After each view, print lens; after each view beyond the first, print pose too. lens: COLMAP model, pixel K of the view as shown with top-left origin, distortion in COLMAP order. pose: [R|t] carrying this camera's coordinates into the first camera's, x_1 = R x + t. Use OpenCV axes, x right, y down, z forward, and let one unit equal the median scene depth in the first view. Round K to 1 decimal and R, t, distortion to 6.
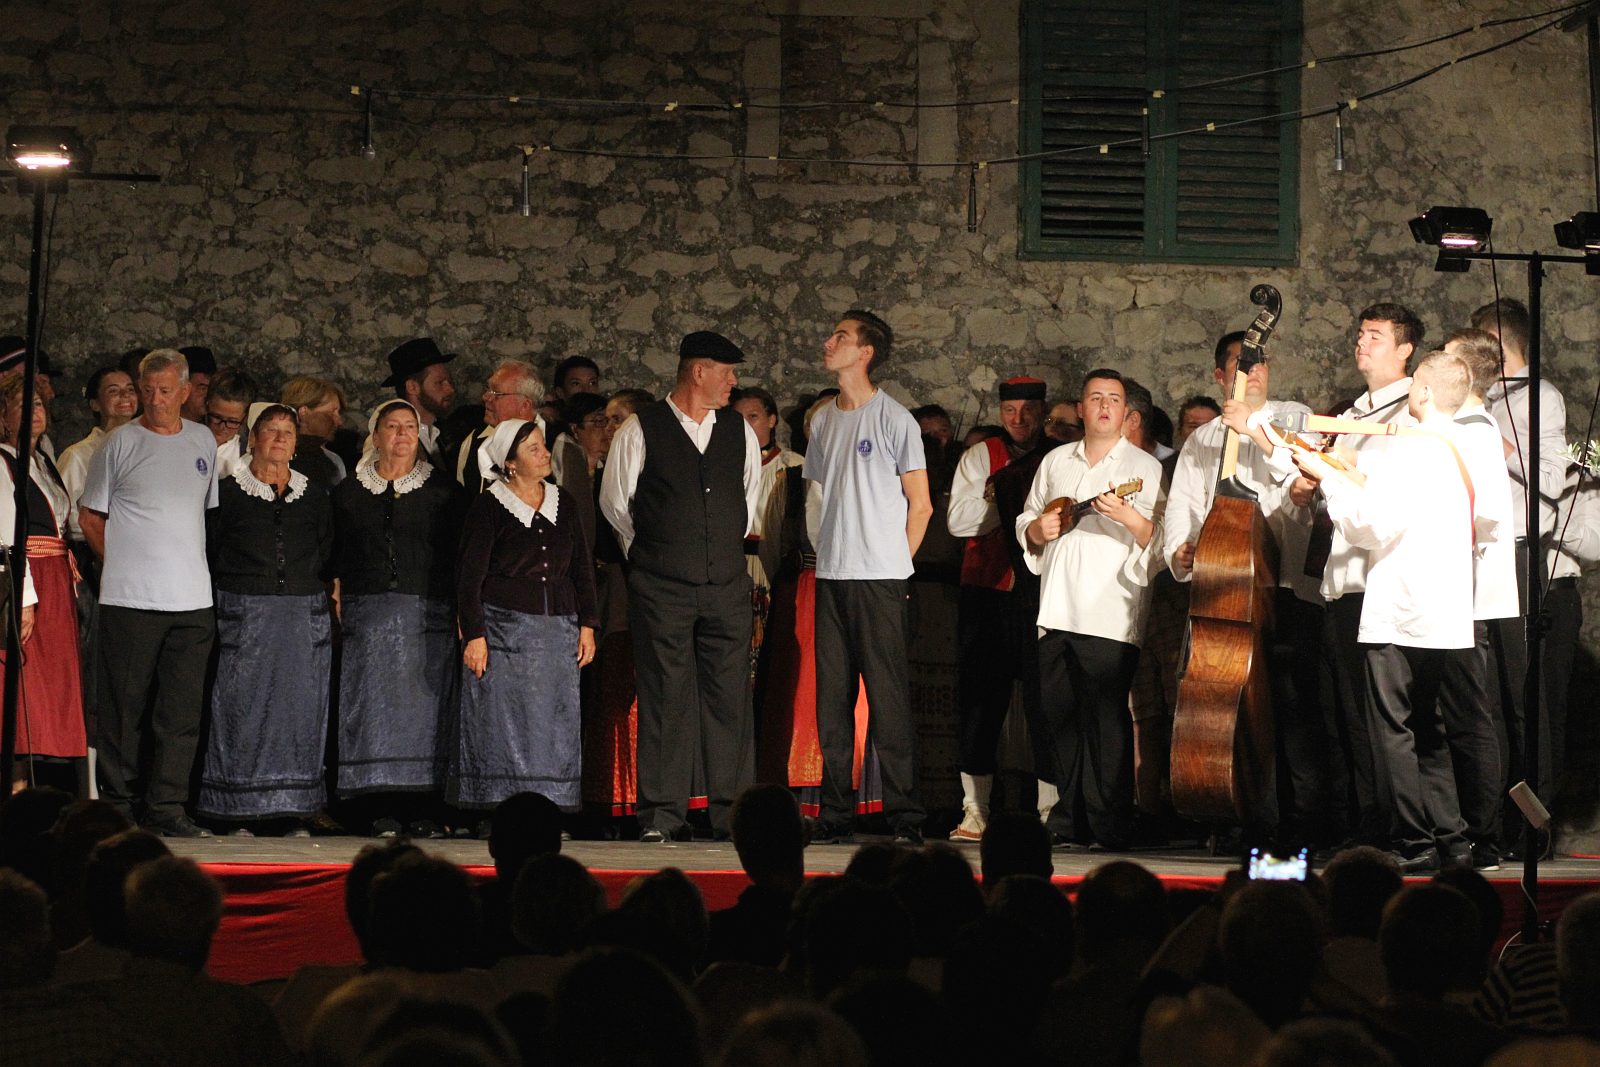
lens RADIAL K [[6072.7, 0, 800.1], [0, 6072.7, 536.5], [0, 0, 1]] dist [-0.085486, -1.263526]
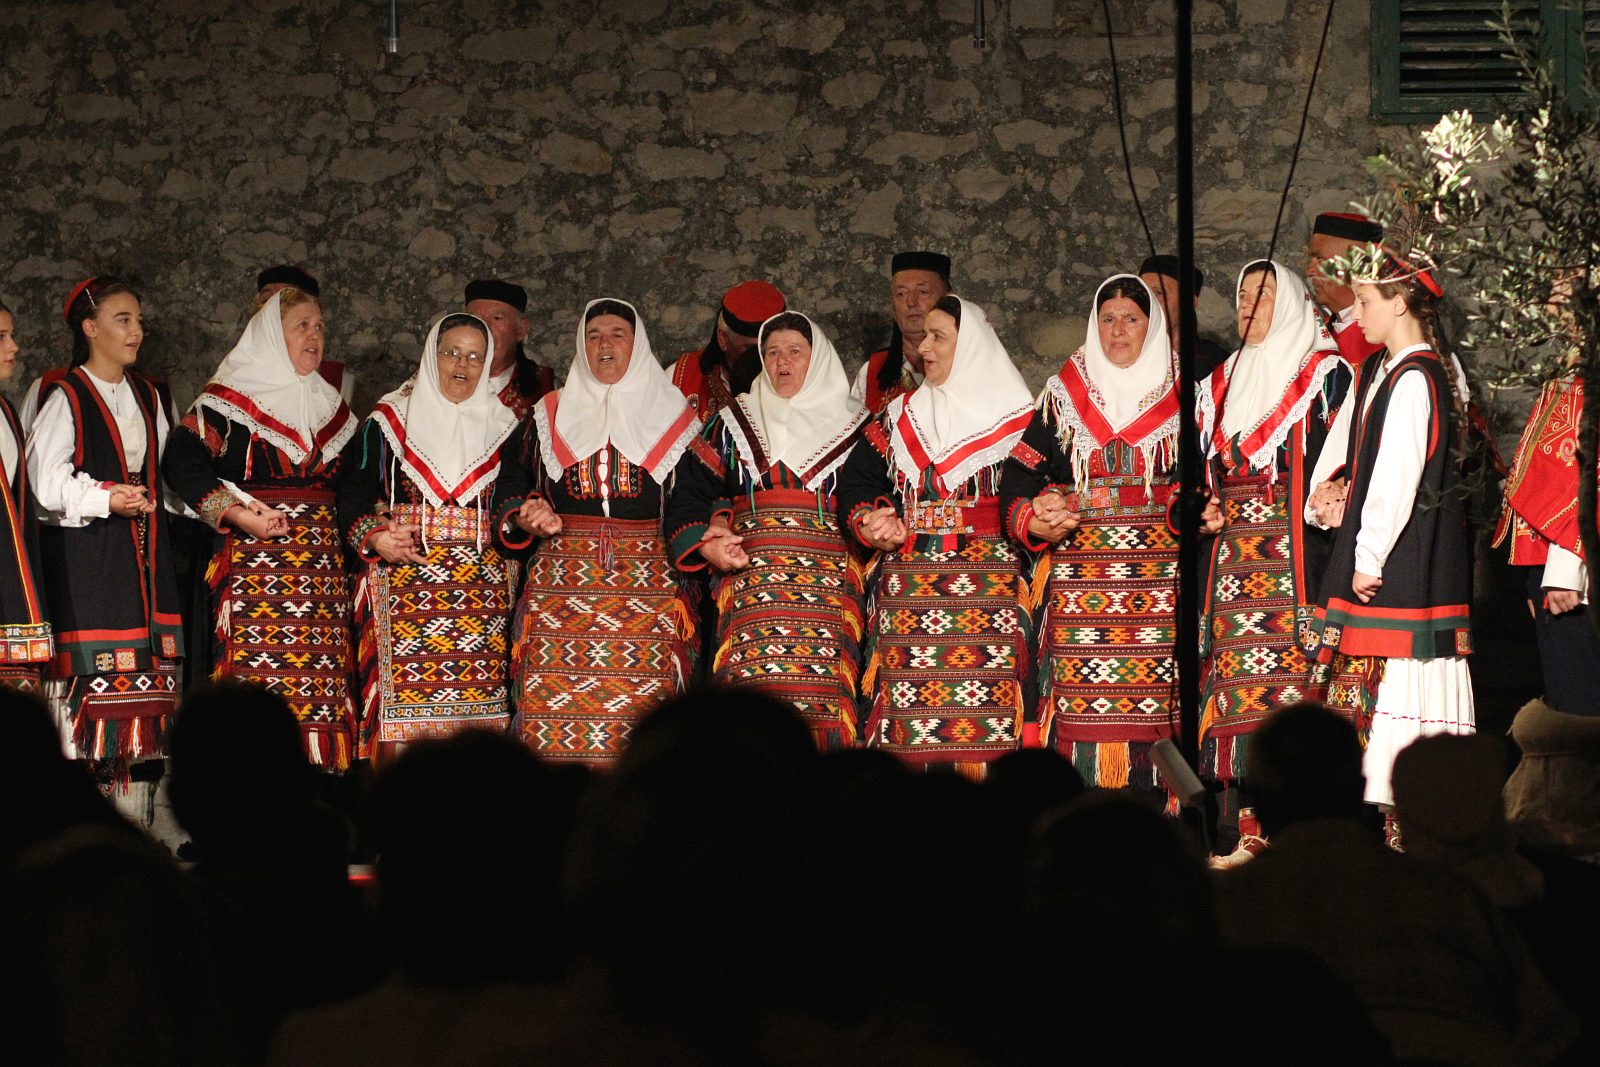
lens RADIAL K [[6072.7, 0, 800.1], [0, 6072.7, 536.5], [0, 0, 1]] dist [-0.085486, -1.263526]
pose [[0.931934, -0.022997, -0.361898, 0.247107], [0.013201, 0.999477, -0.029516, 0.028150], [0.362388, 0.022730, 0.931750, 0.268072]]
